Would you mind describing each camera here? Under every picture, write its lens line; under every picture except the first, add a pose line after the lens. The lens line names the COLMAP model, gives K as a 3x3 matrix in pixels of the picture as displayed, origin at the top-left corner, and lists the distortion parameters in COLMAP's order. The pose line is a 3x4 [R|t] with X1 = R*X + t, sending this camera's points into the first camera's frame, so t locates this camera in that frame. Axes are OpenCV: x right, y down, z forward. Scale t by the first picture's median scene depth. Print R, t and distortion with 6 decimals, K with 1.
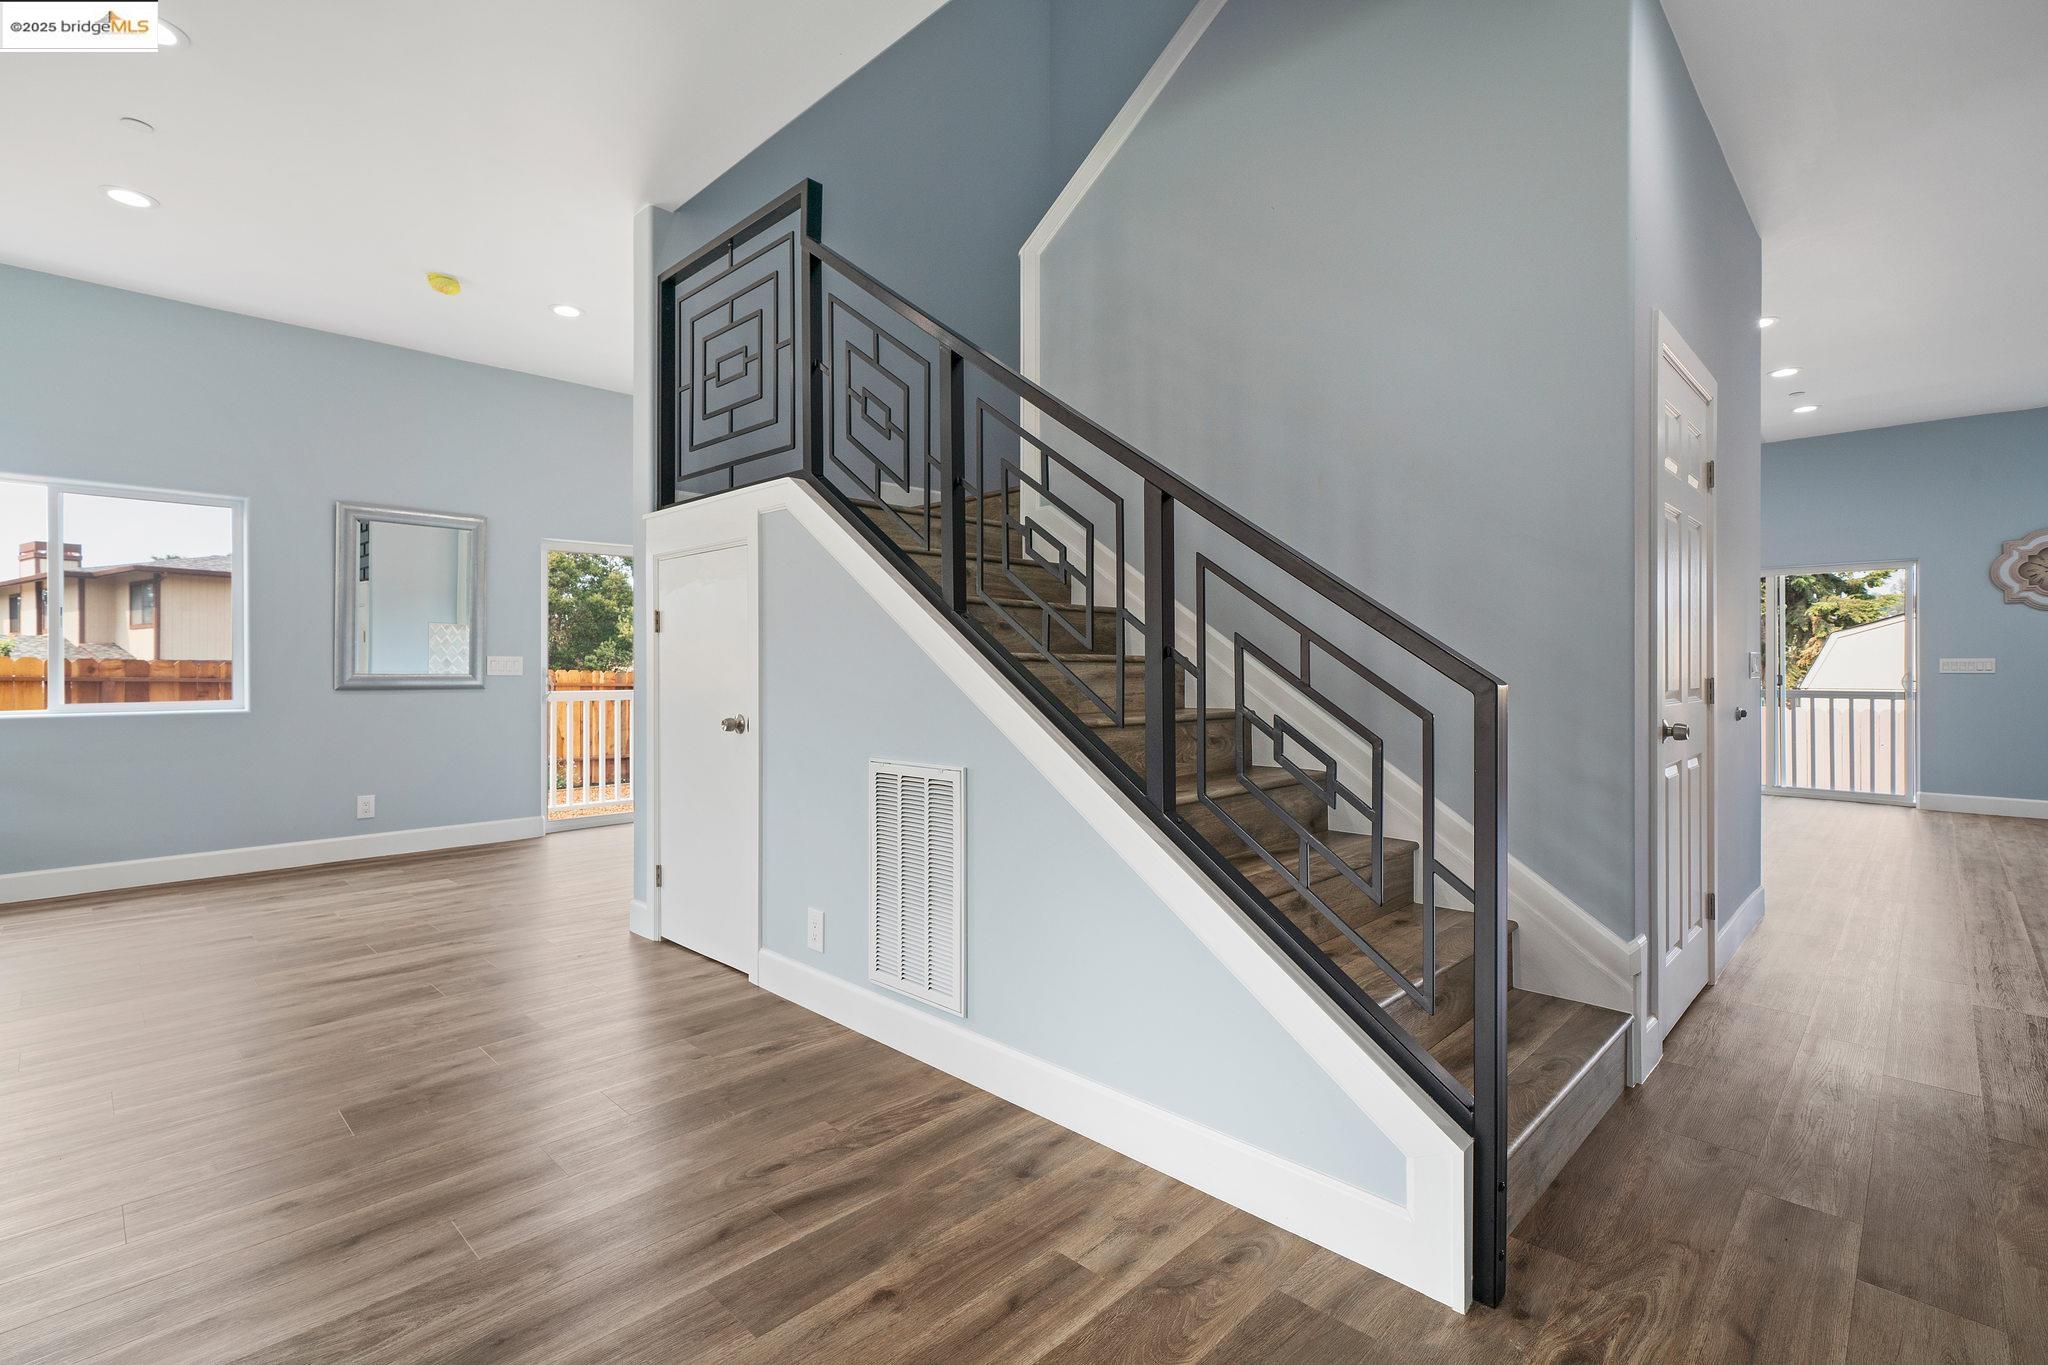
lens RADIAL K [[951.4, 0, 1011.8], [0, 951.4, 663.7], [0, 0, 1]] dist [0.004490, -0.000066]
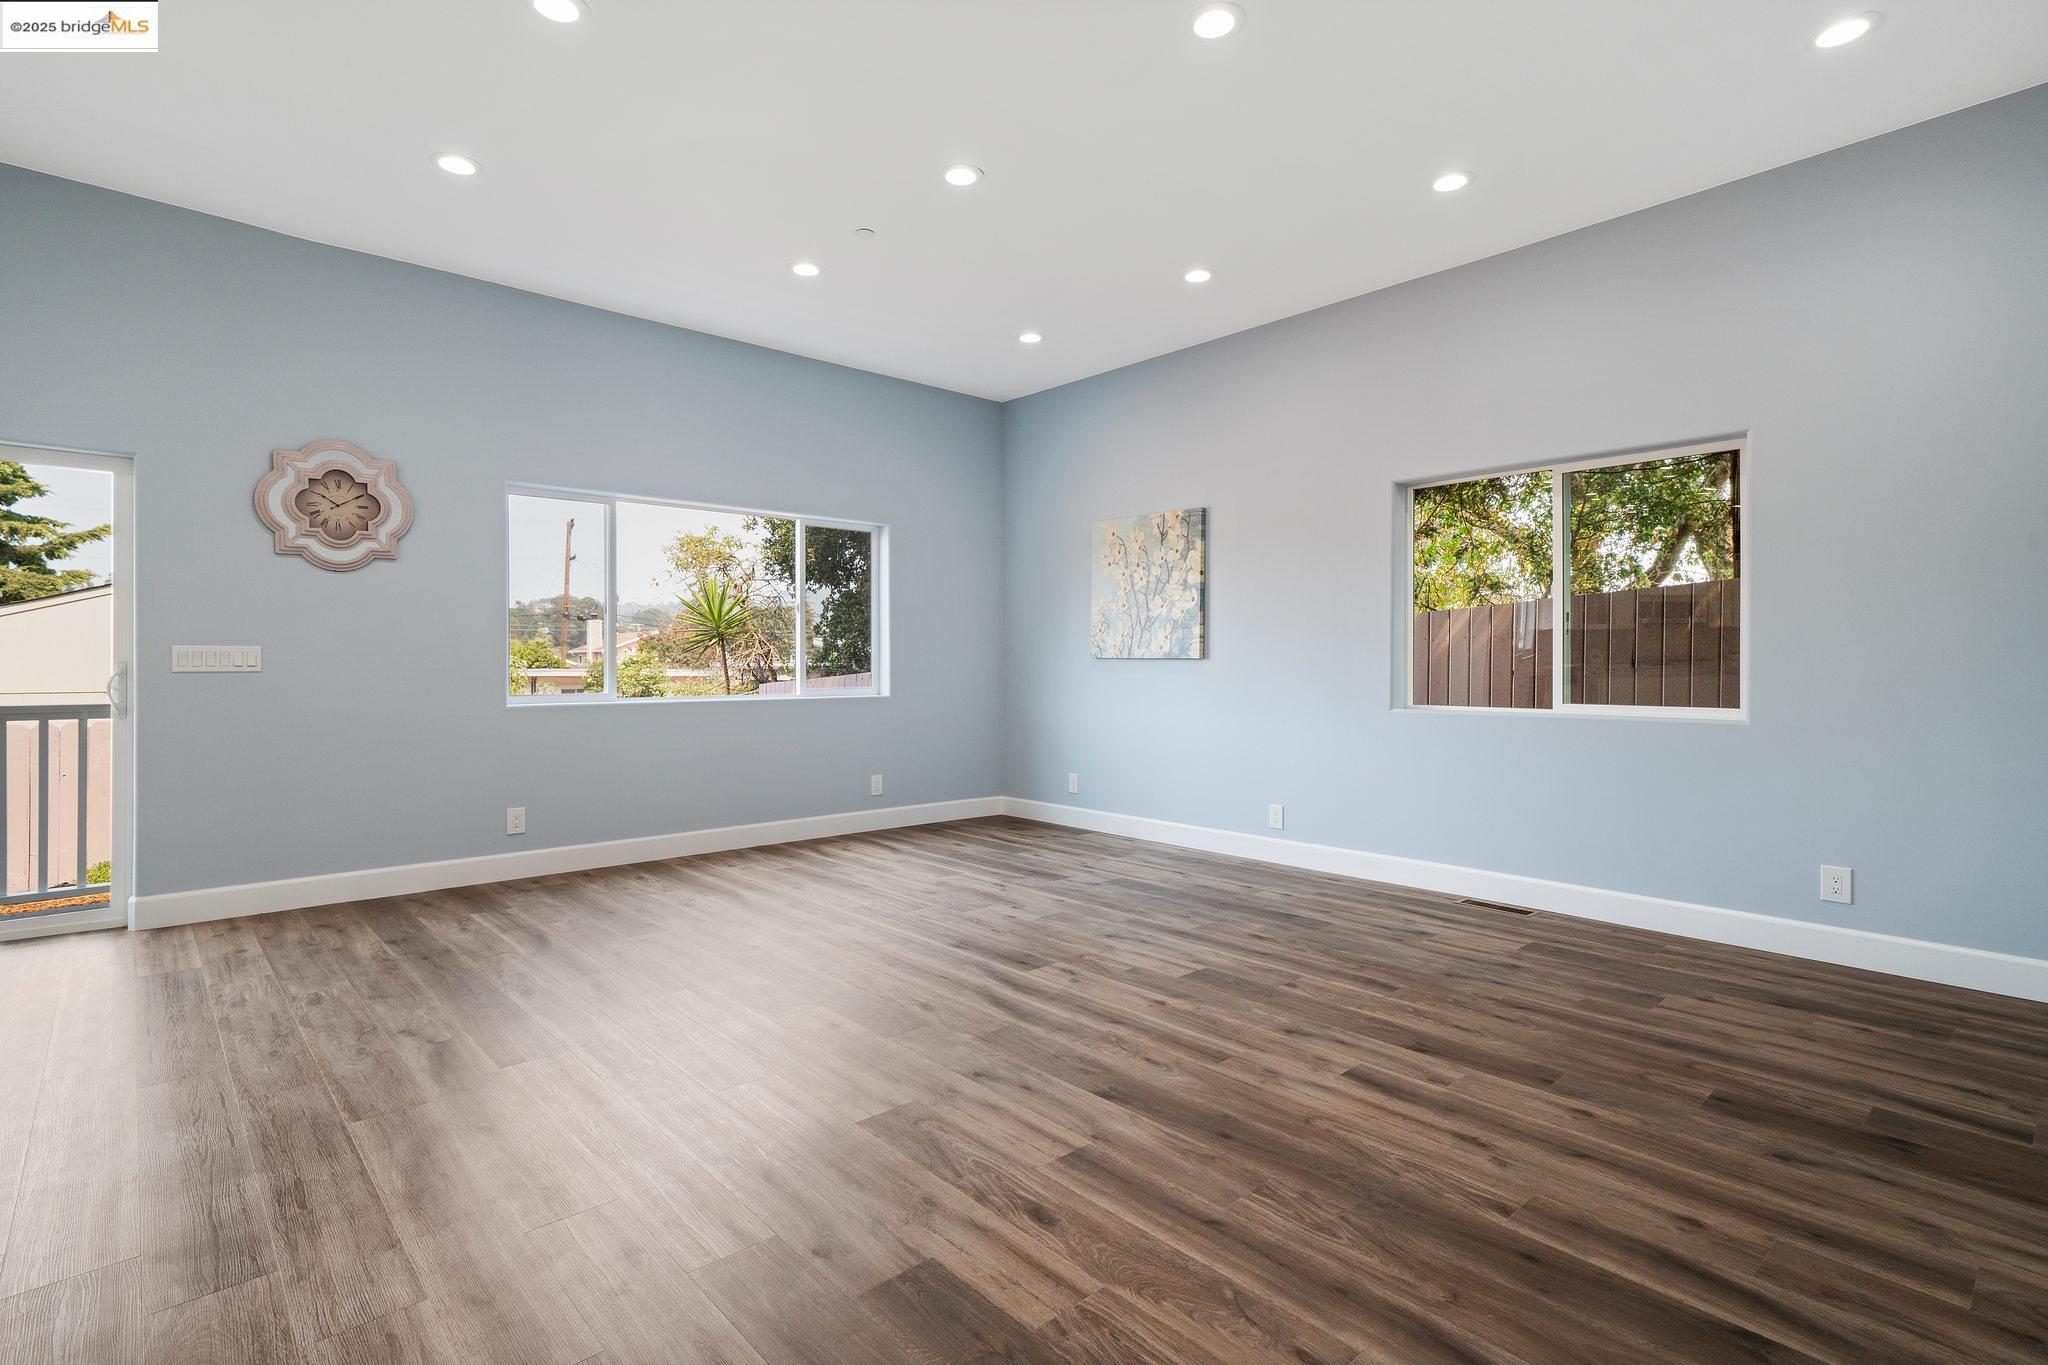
lens RADIAL K [[969.4, 0, 1011.6], [0, 969.4, 664.5], [0, 0, 1]] dist [0.000668, 0.000108]
pose [[0.058386, -0.001943, 0.998292, 0.460892], [-0.005493, 0.999982, 0.002267, 0.002013], [-0.998279, -0.005616, 0.058374, 0.504537]]
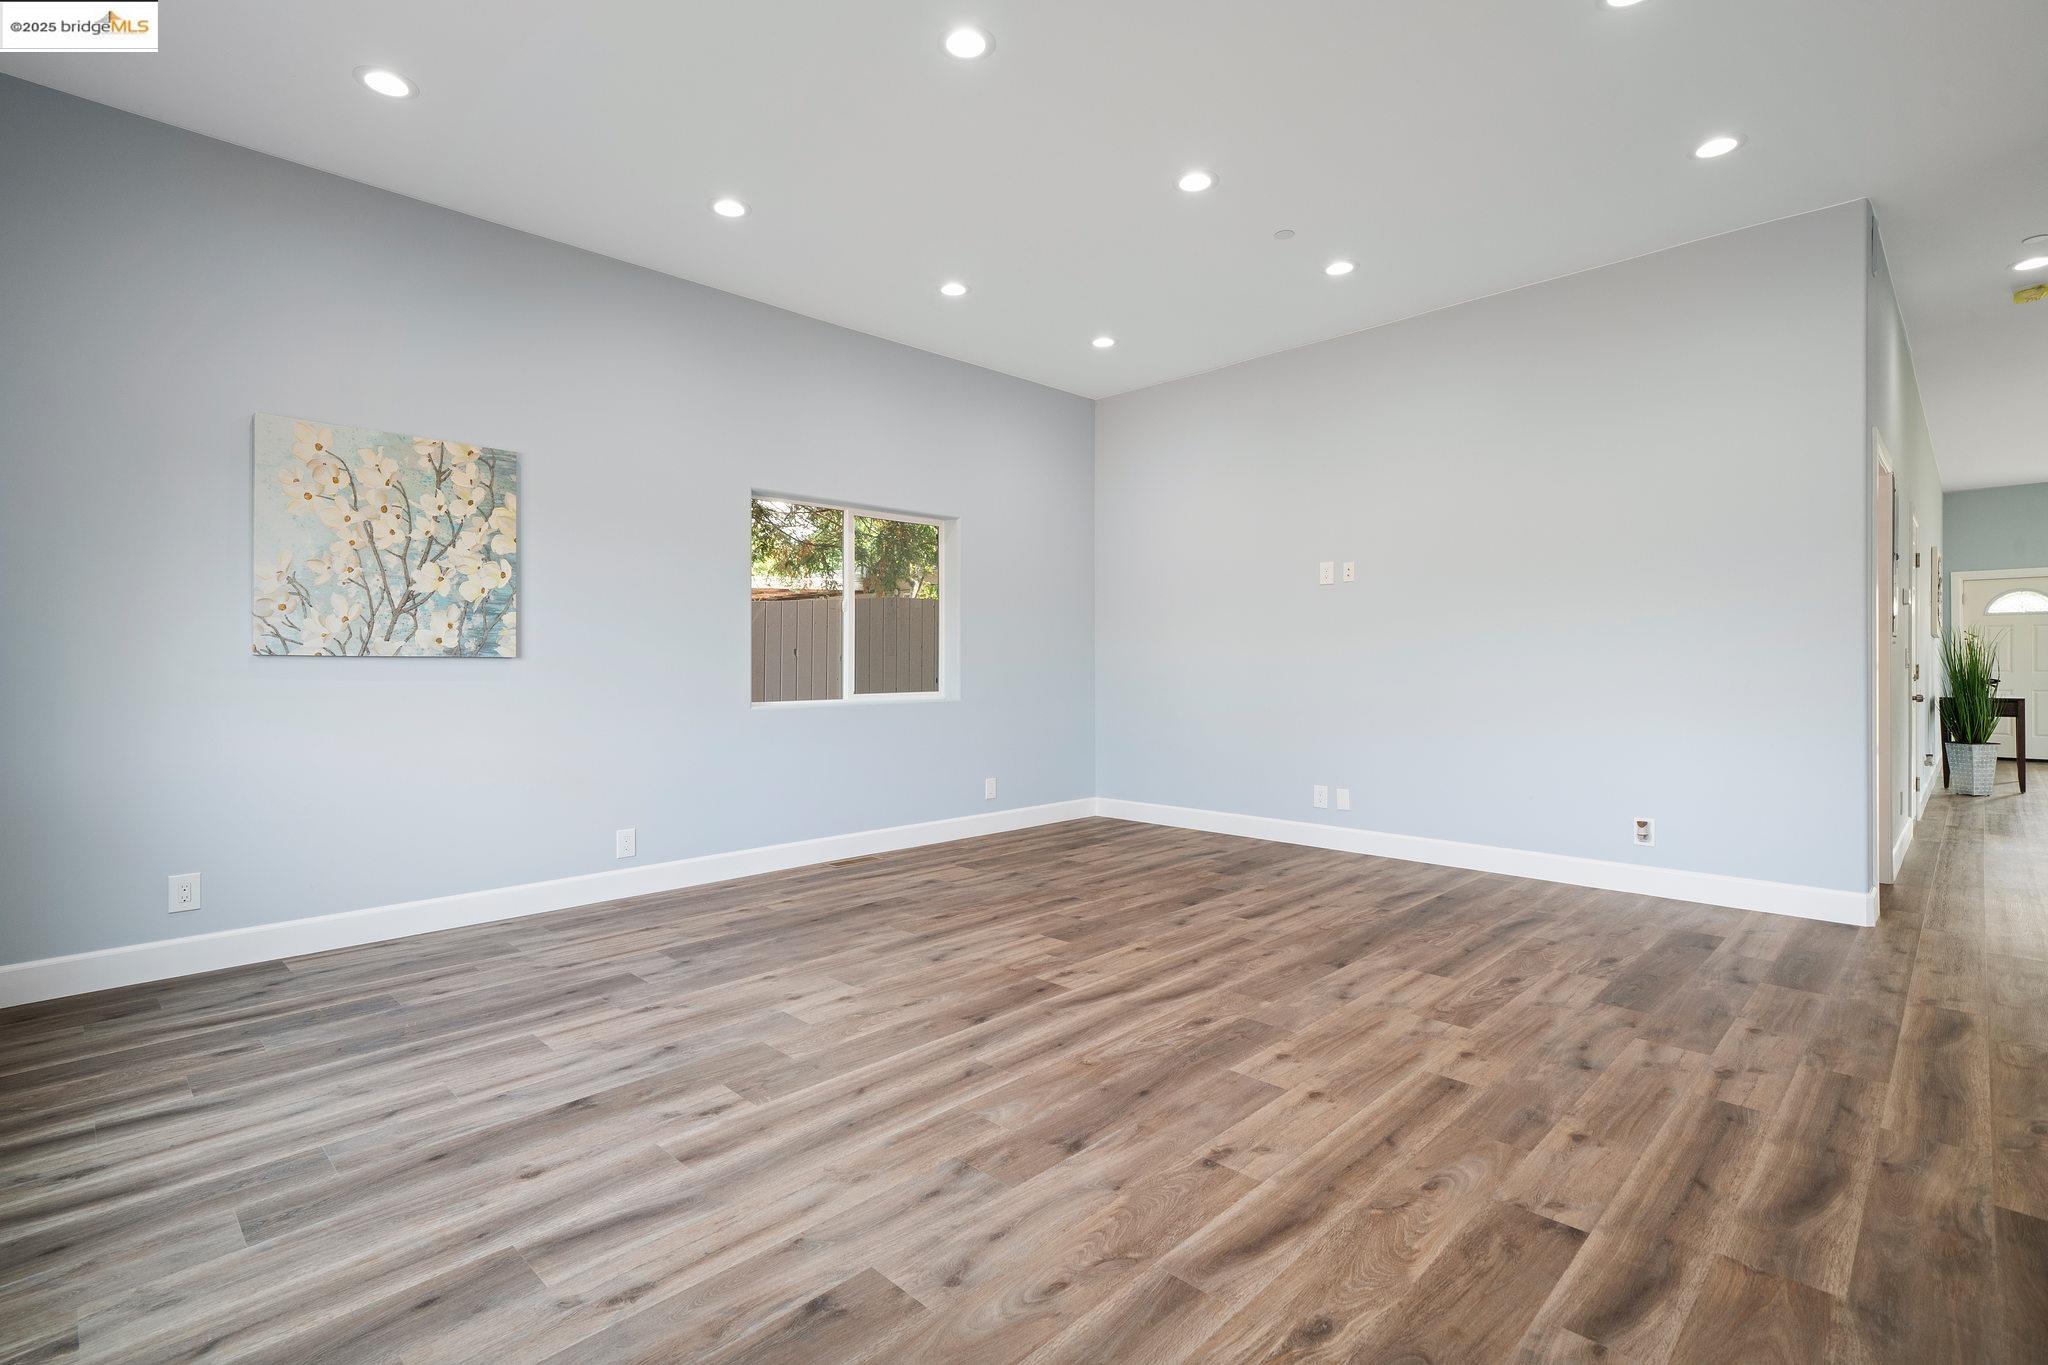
lens RADIAL K [[951.4, 0, 1011.8], [0, 951.4, 663.7], [0, 0, 1]] dist [0.004490, -0.000066]
pose [[-0.999867, 0.001530, 0.016215, 1.521951], [0.001483, 0.999995, -0.002885, 0.006389], [-0.016220, -0.002861, -0.999864, 1.496762]]
